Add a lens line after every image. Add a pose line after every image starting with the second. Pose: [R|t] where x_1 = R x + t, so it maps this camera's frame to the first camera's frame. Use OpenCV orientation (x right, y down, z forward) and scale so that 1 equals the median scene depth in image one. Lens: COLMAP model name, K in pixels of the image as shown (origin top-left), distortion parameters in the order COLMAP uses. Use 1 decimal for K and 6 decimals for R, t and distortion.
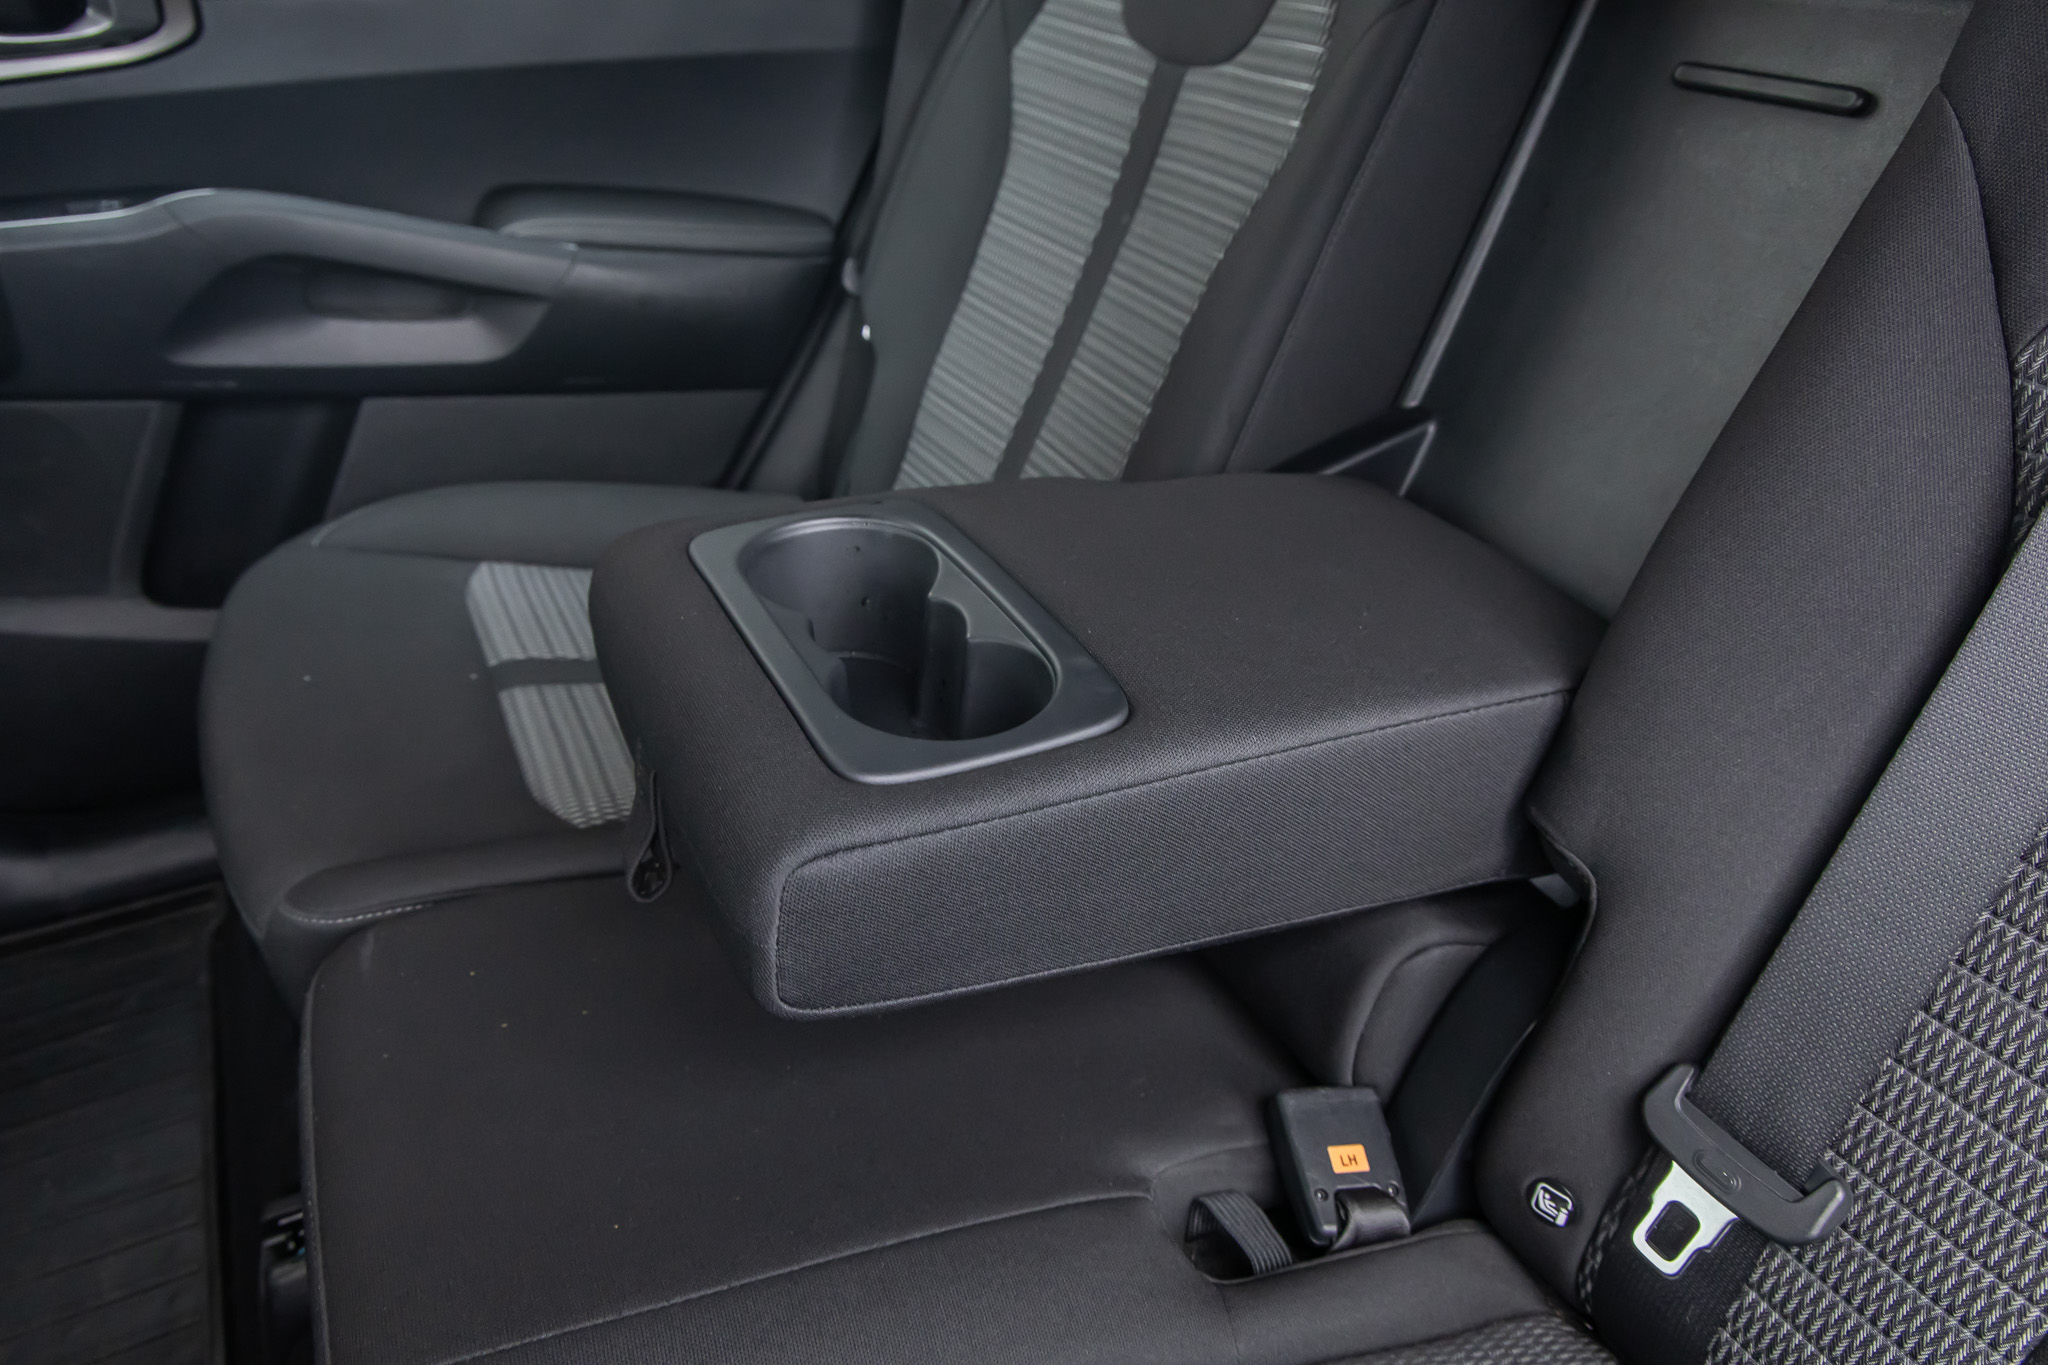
lens RADIAL K [[1406.7, 0, 1036.0], [0, 1406.7, 681.1], [0, 0, 1]] dist [0.010804, 0.002323]
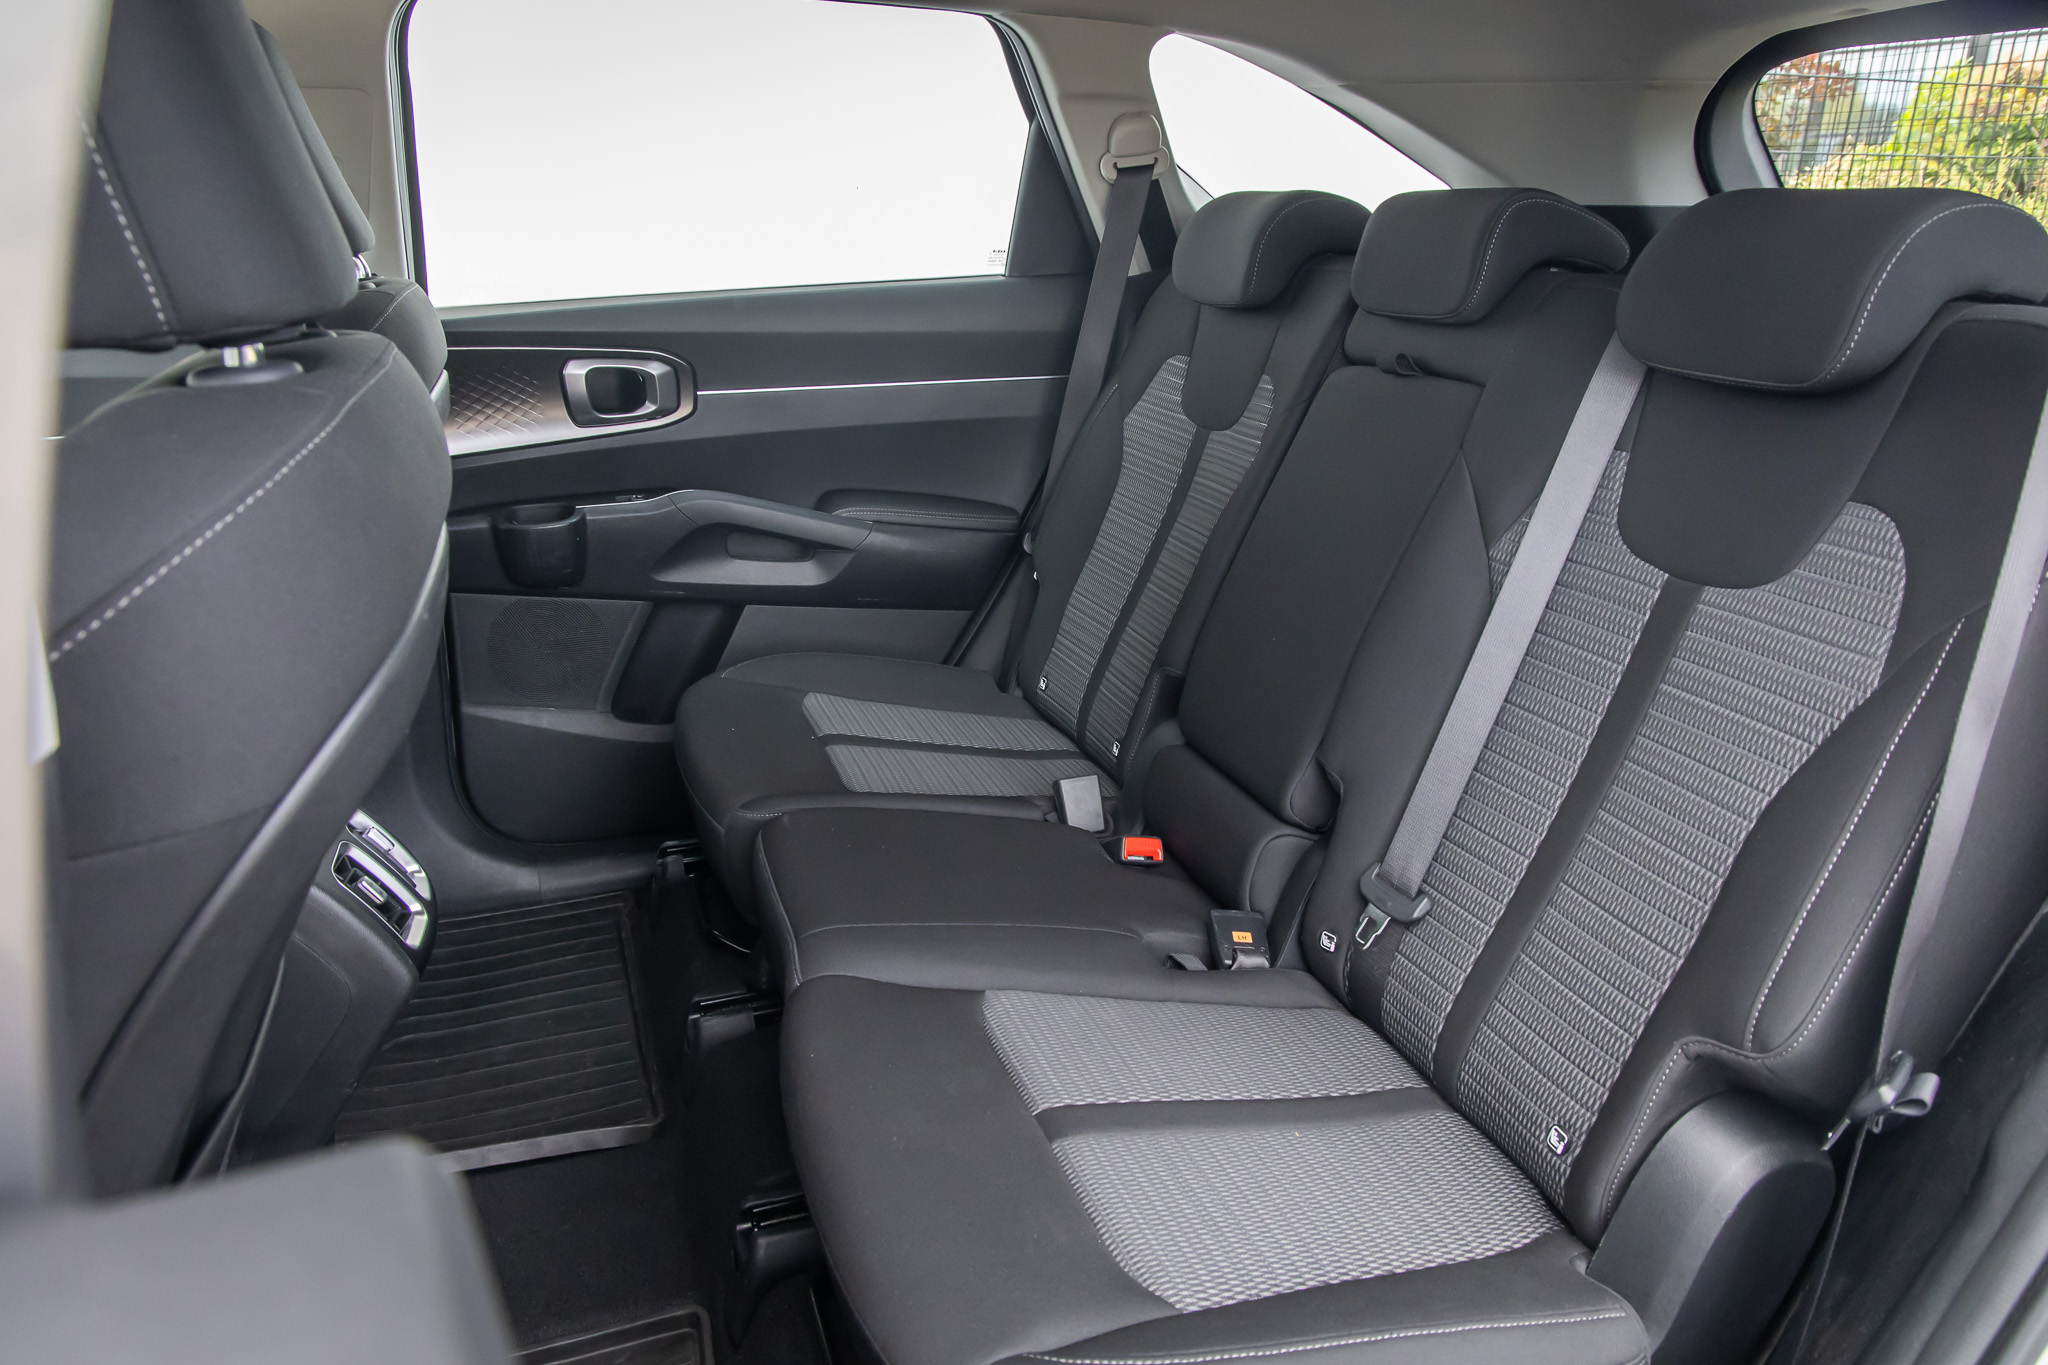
lens RADIAL K [[1406.7, 0, 1019.5], [0, 1406.7, 685.2], [0, 0, 1]] dist [0.010804, 0.002323]
pose [[0.990513, 0.029015, -0.134321, 0.106668], [-0.056948, 0.976242, -0.209064, 0.275464], [0.125063, 0.214730, 0.968633, -0.708333]]
